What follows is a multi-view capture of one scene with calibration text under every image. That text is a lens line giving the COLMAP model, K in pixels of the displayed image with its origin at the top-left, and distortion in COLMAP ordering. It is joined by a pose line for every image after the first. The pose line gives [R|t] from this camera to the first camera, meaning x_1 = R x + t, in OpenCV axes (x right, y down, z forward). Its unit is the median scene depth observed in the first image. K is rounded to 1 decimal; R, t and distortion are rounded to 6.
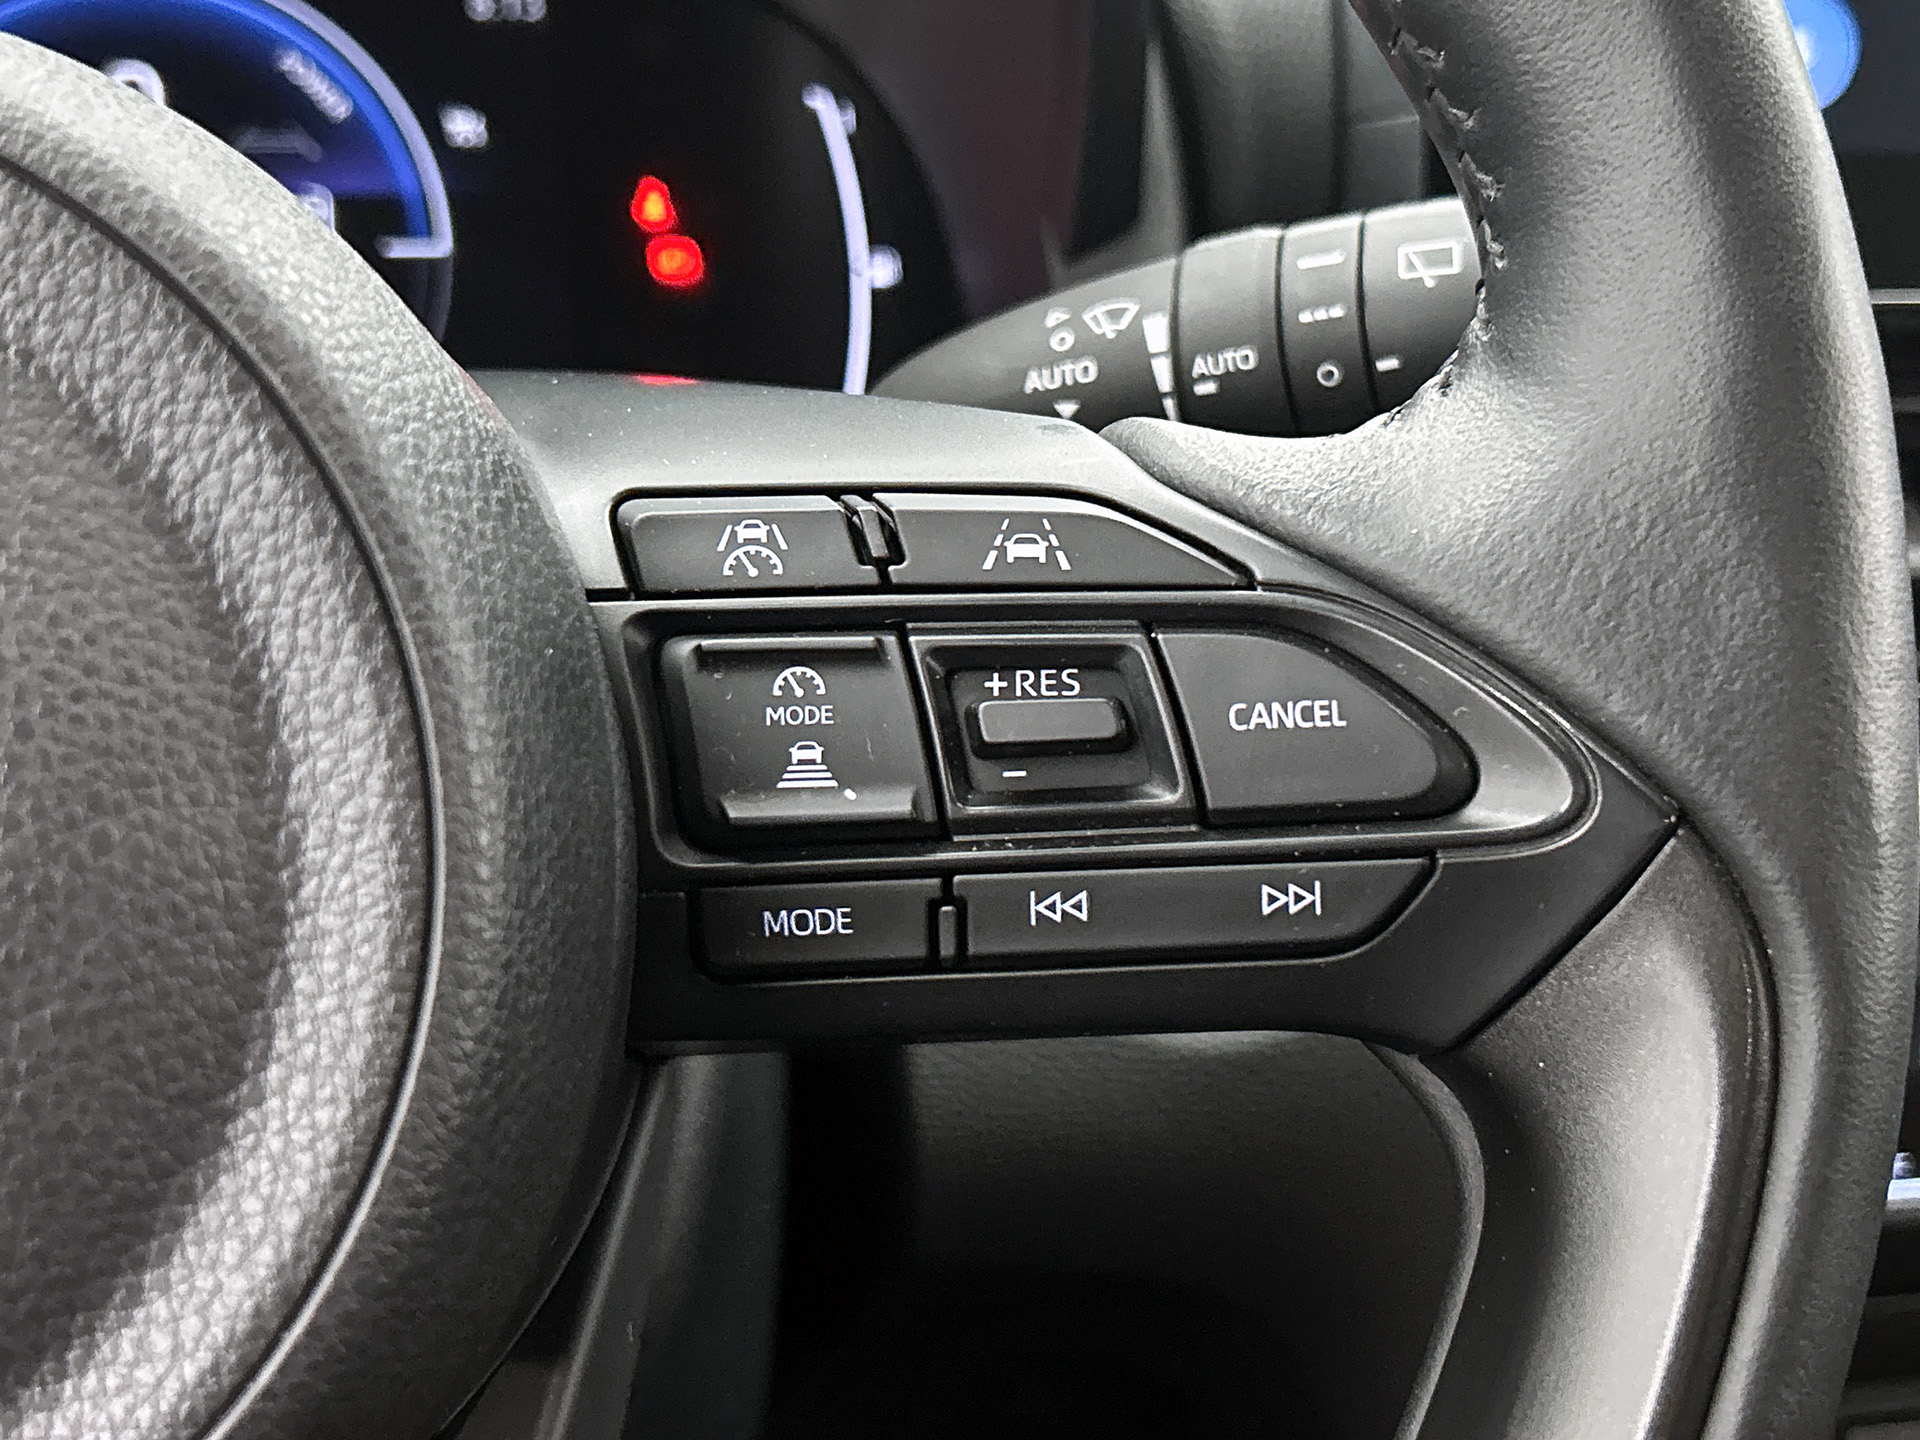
lens RADIAL K [[2519.1, 0, 987.9], [0, 2519.1, 668.1], [0, 0, 1]] dist [0.101150, 0.000000]
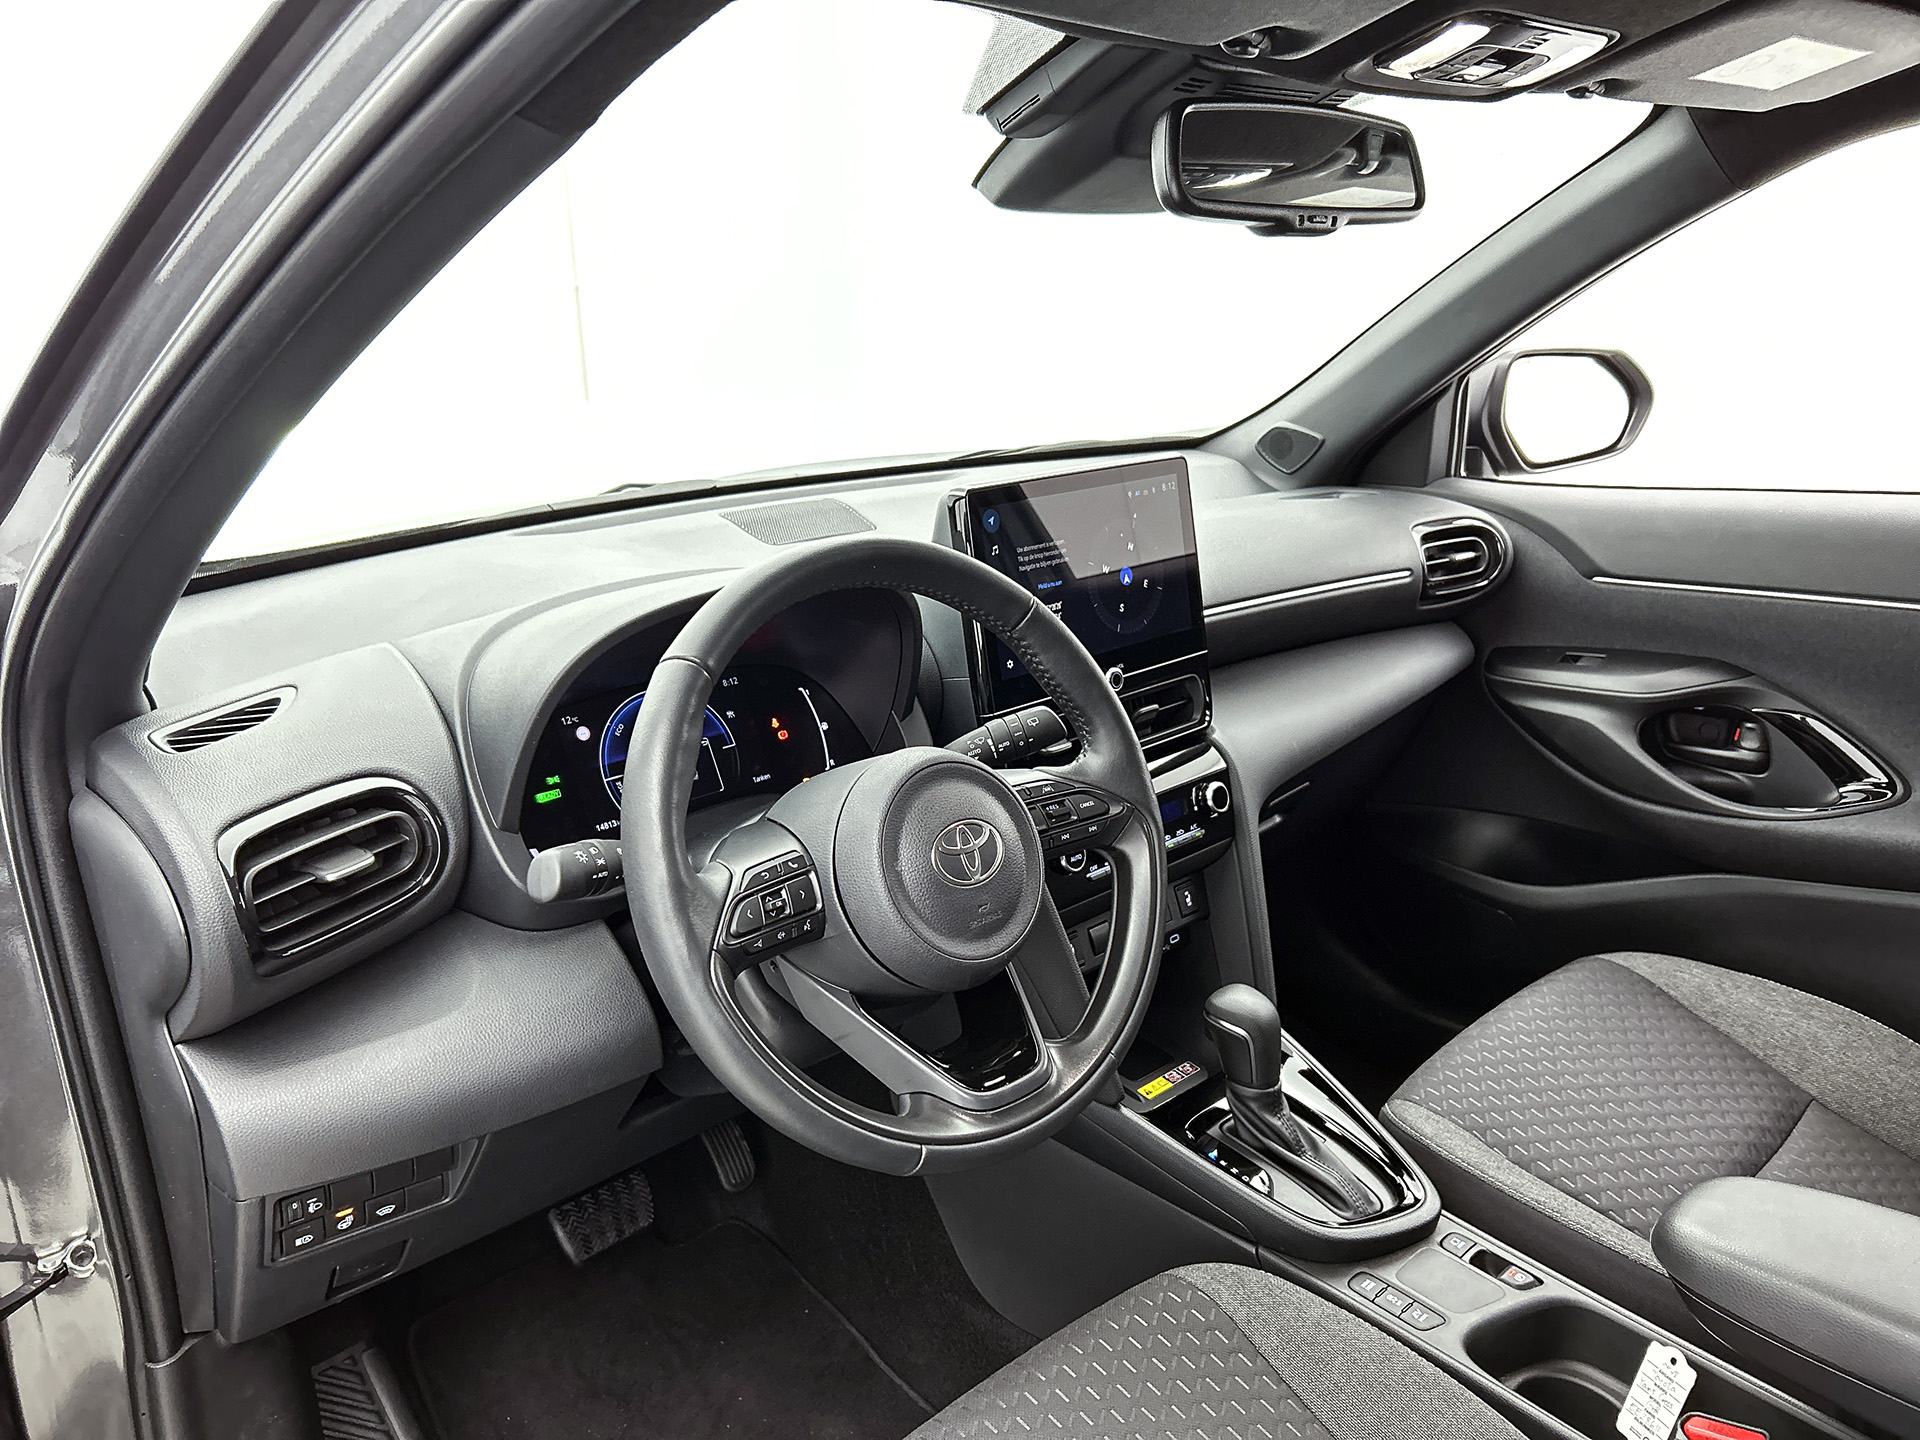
lens RADIAL K [[1452.0, 0, 976.7], [0, 1452.0, 719.5], [0, 0, 1]] dist [0.035489, -0.051843]
pose [[0.849398, -0.203269, 0.487037, -2.104966], [0.221223, 0.974995, 0.021108, -0.355356], [-0.479149, 0.089815, 0.873126, -2.498698]]
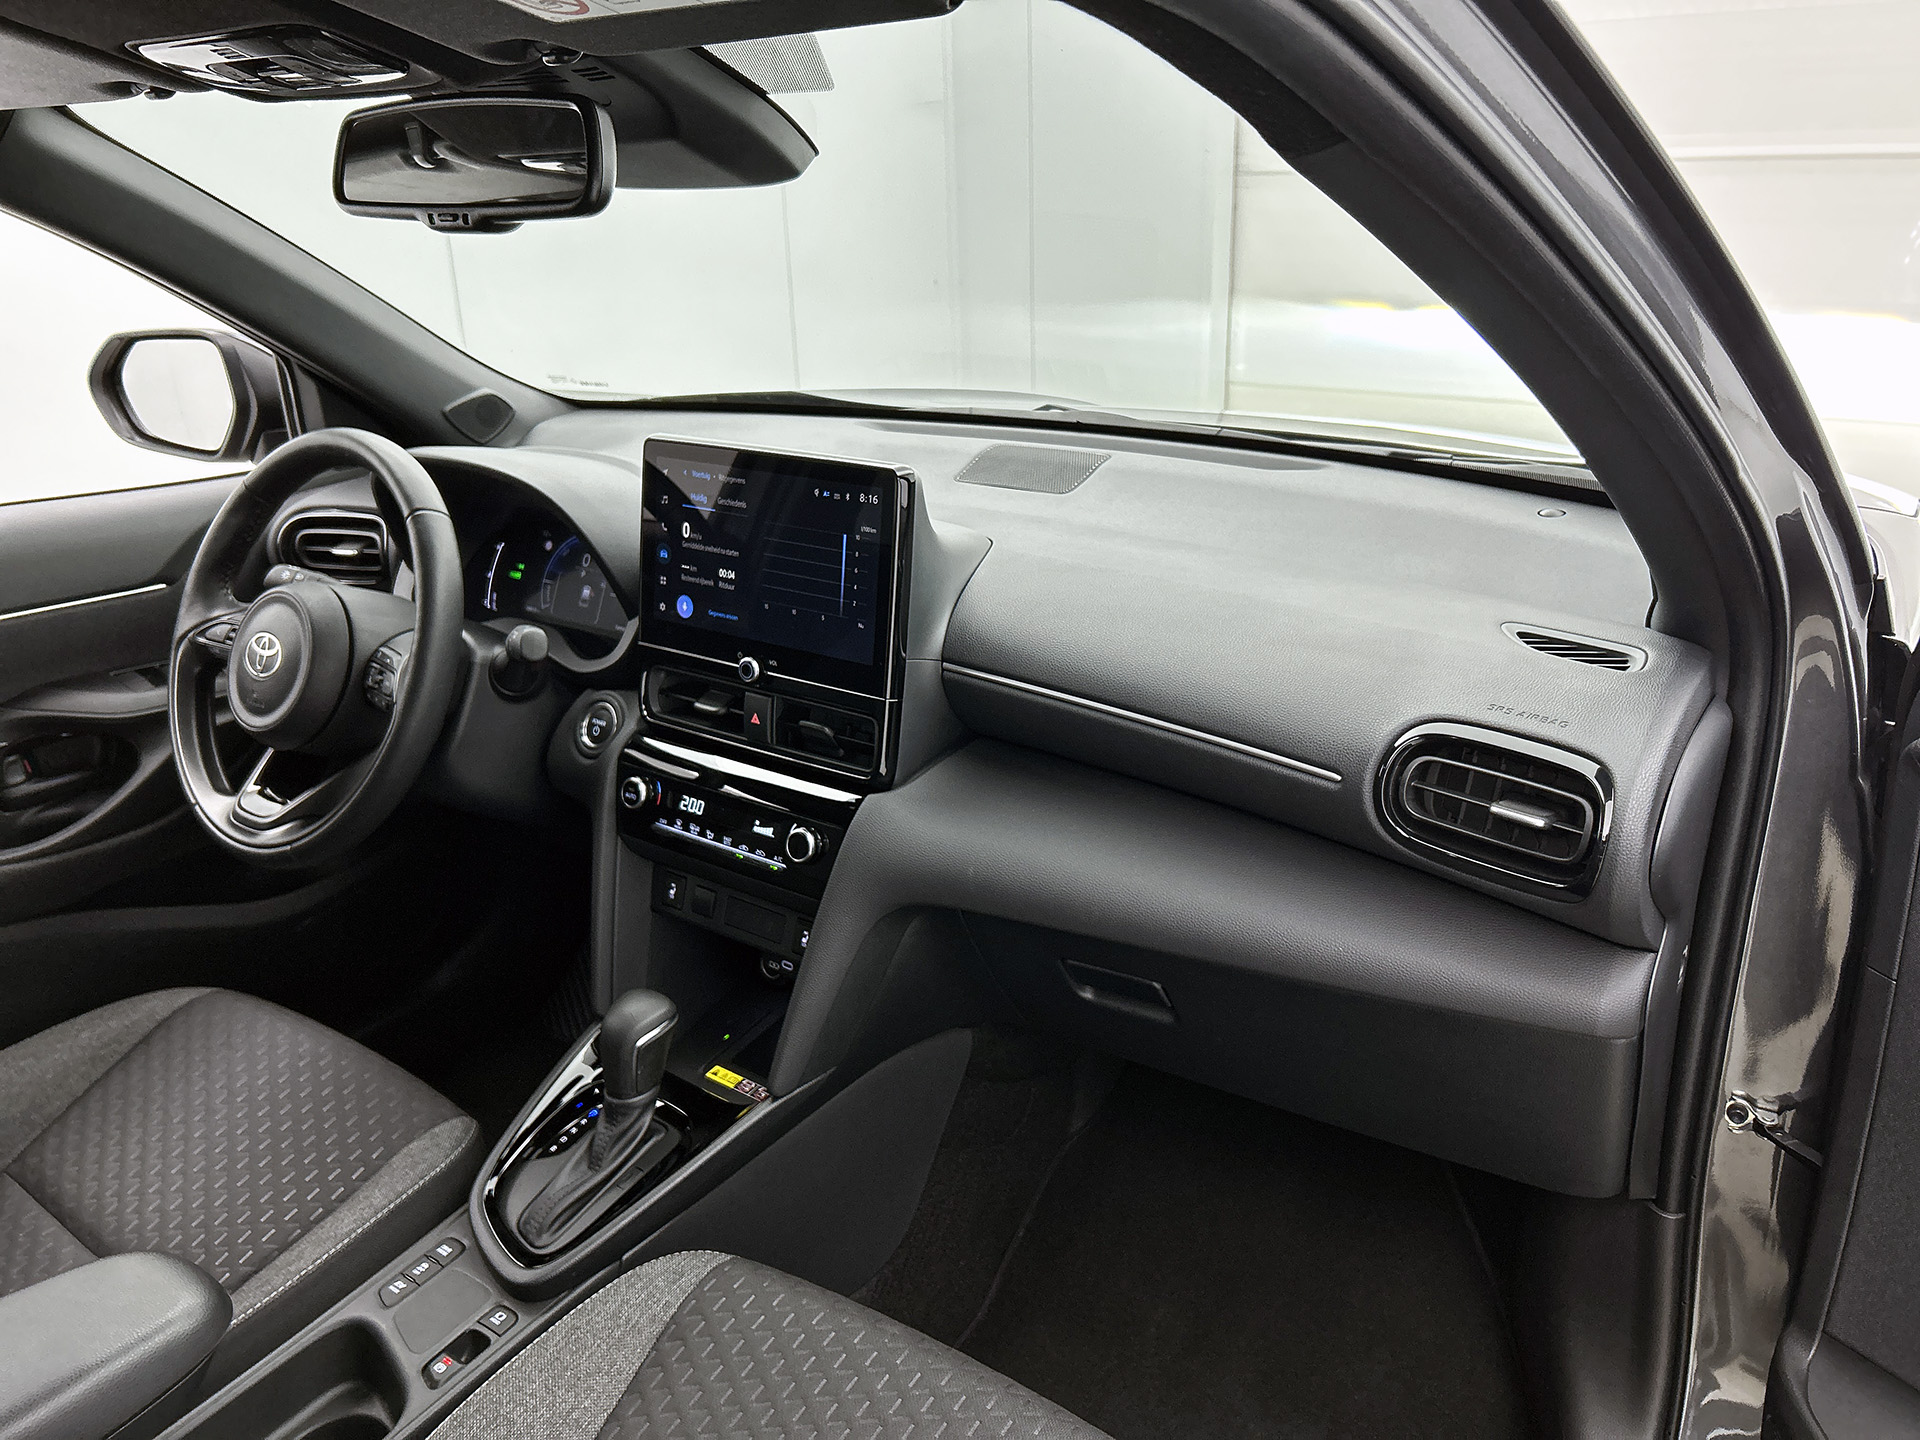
lens RADIAL K [[1452.0, 0, 982.4], [0, 1452.0, 701.5], [0, 0, 1]] dist [0.035489, -0.051843]
pose [[0.675906, 0.207738, -0.707104, 5.134950], [-0.198347, 0.975326, 0.096943, -0.826006], [0.709795, 0.074727, 0.700433, -1.123221]]
